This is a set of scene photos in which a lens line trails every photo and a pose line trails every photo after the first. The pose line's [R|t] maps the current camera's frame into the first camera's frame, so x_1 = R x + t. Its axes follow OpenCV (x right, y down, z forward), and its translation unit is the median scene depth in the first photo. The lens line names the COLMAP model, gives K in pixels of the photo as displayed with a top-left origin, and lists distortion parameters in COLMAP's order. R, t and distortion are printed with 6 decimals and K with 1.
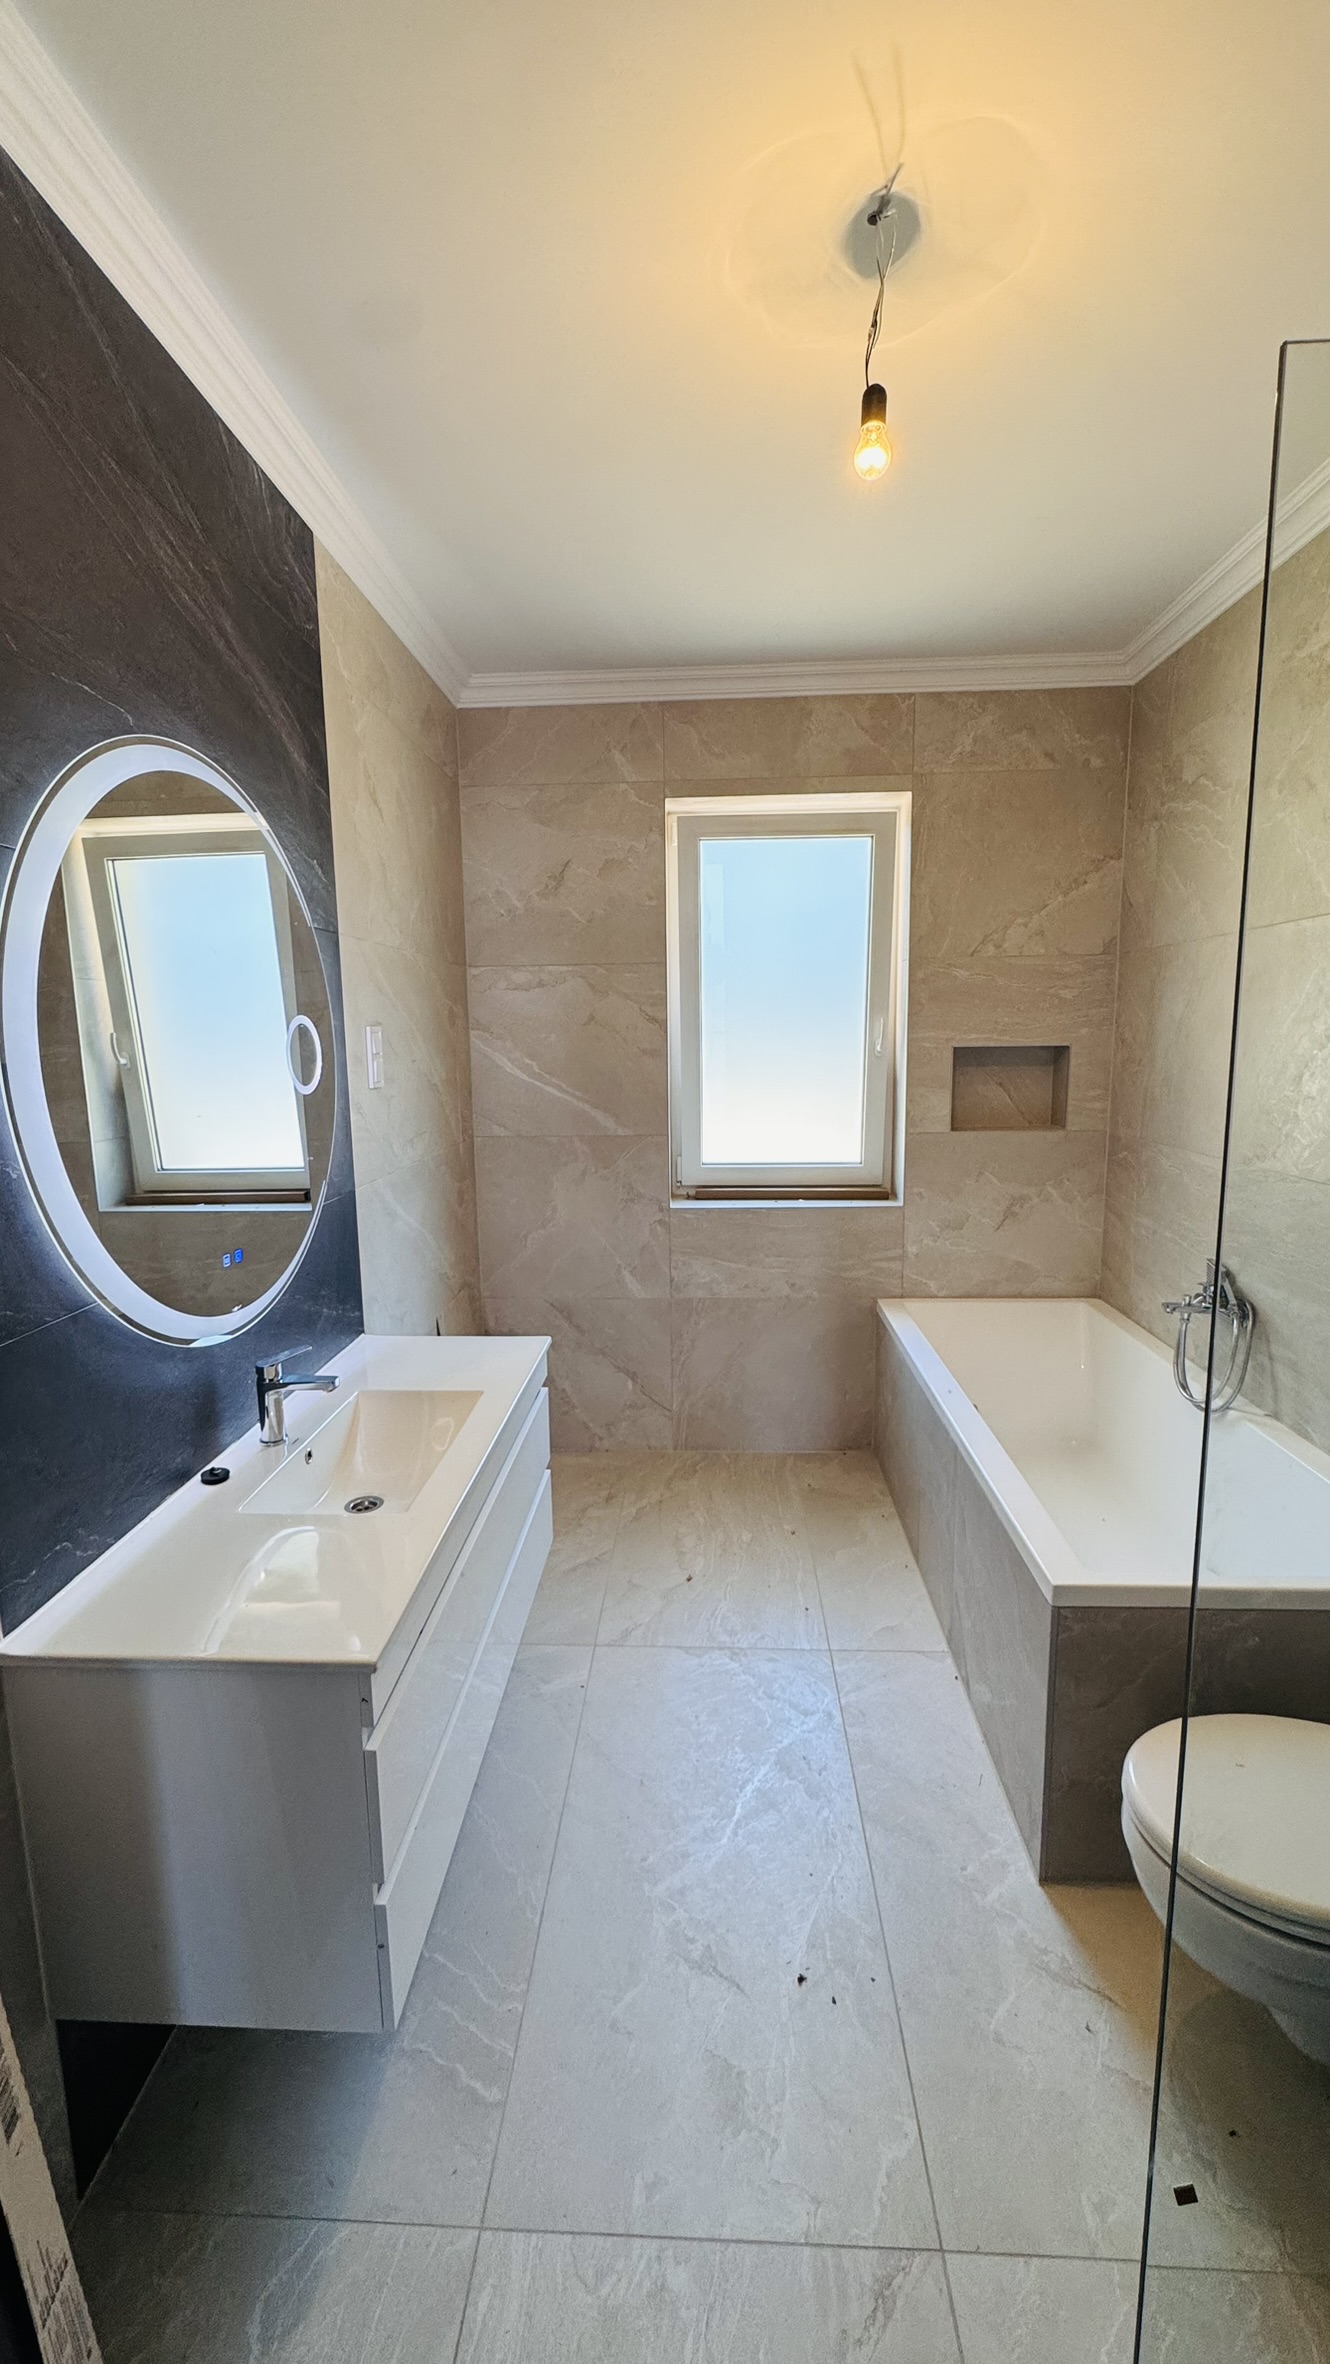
lens RADIAL K [[946.9, 0, 663.2], [0, 946.9, 1177.6], [0, 0, 1]] dist [-0.002515, -0.000156]
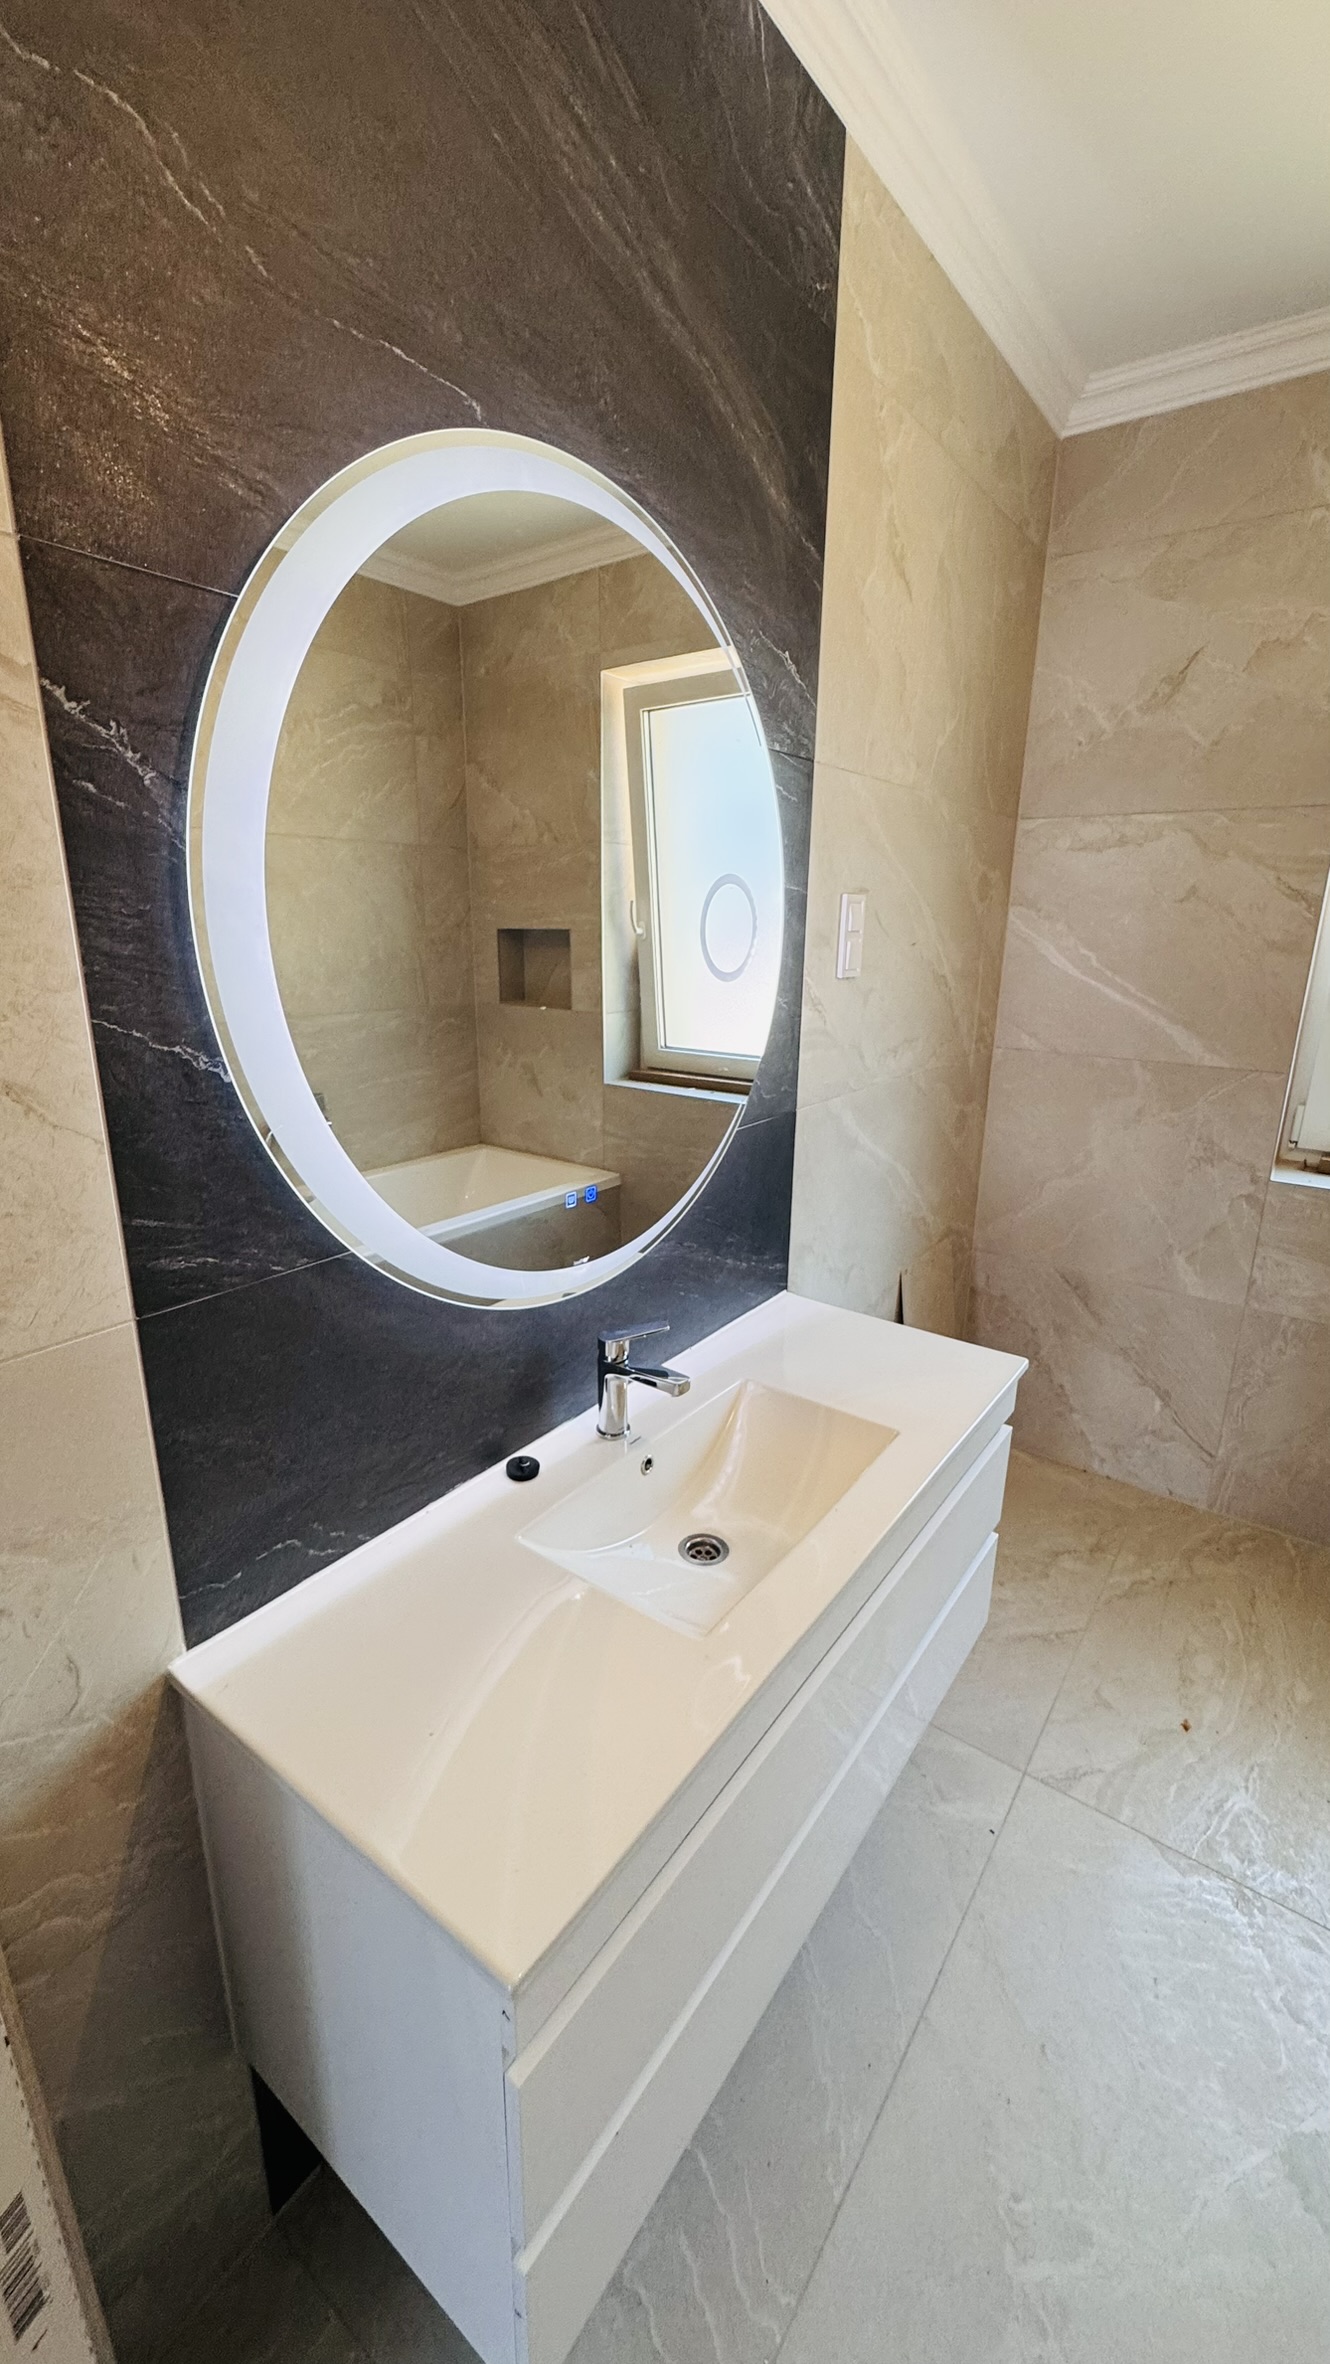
lens RADIAL K [[946.9, 0, 663.2], [0, 946.9, 1177.6], [0, 0, 1]] dist [-0.002515, -0.000156]
pose [[0.835404, 0.171372, -0.522238, -0.002787], [-0.107514, 0.982746, 0.150502, -0.029958], [0.539019, -0.069582, 0.839415, 0.228978]]
